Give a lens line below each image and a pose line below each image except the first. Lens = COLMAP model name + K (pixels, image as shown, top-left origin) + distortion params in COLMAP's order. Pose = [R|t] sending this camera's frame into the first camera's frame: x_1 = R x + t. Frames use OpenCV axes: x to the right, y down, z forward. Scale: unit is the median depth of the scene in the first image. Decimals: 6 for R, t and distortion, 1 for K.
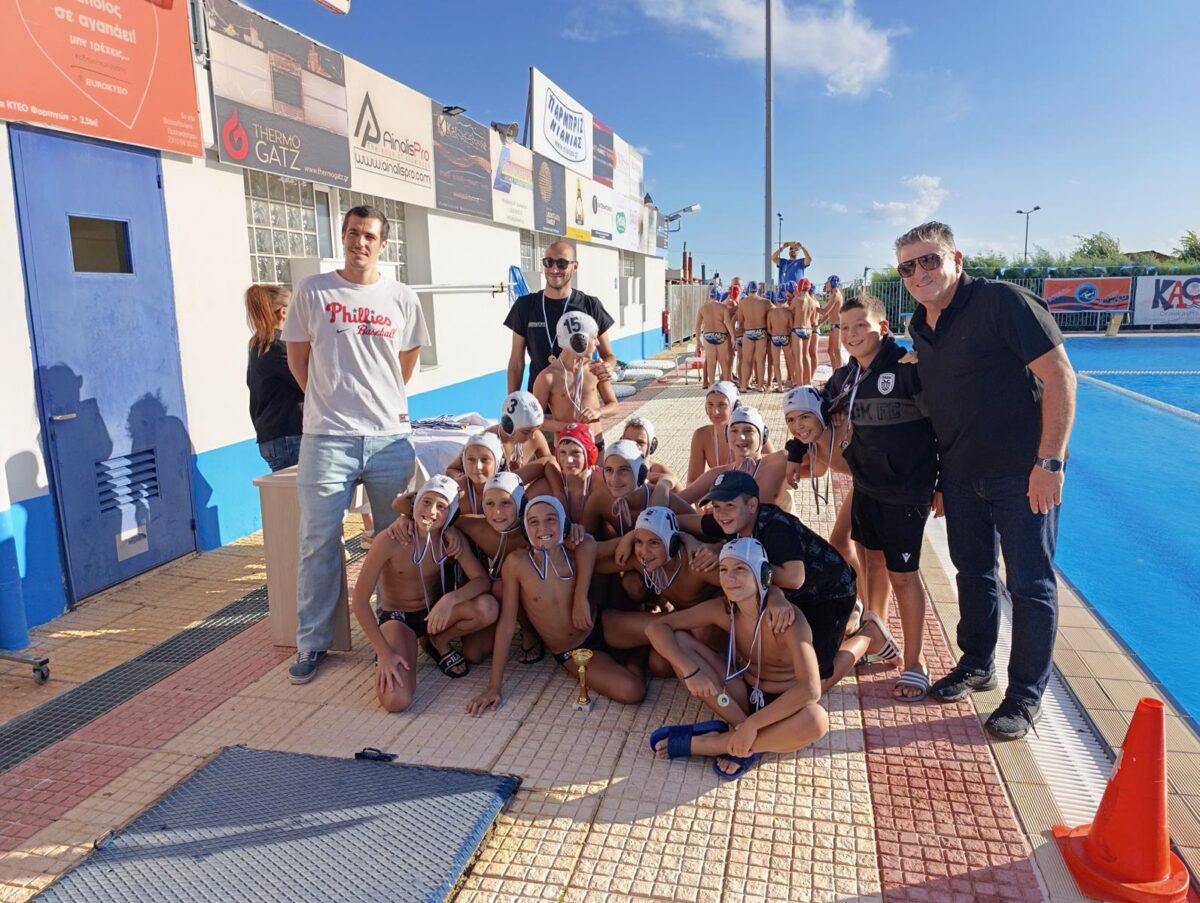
lens RADIAL K [[811.9, 0, 601.0], [0, 811.9, 476.9], [0, 0, 1]] dist [0.021386, -0.018521]
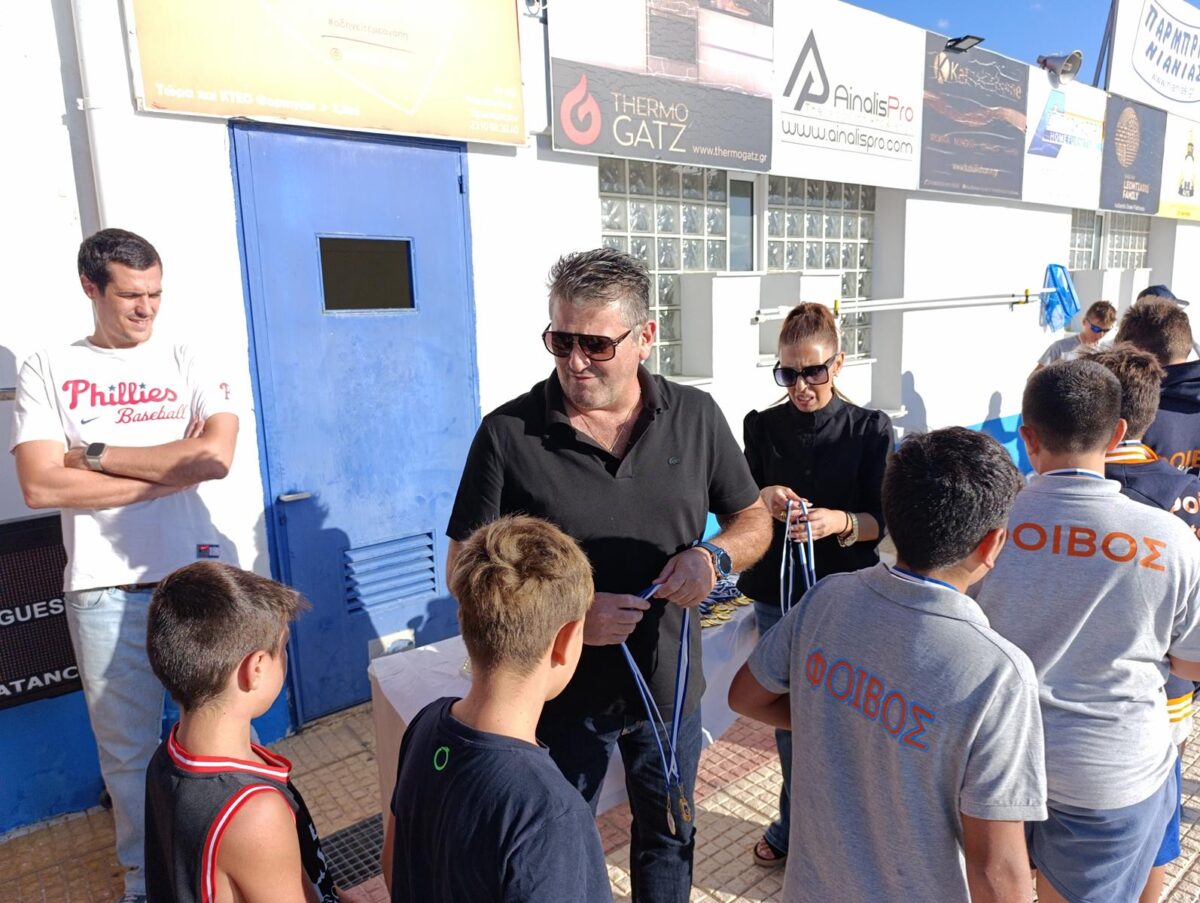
lens RADIAL K [[811.9, 0, 601.0], [0, 811.9, 476.9], [0, 0, 1]] dist [0.021386, -0.018521]
pose [[0.798338, 0.101984, -0.593512, 0.023443], [-0.105637, 0.993990, 0.028706, -0.090431], [0.592872, 0.039780, 0.804313, 0.339273]]
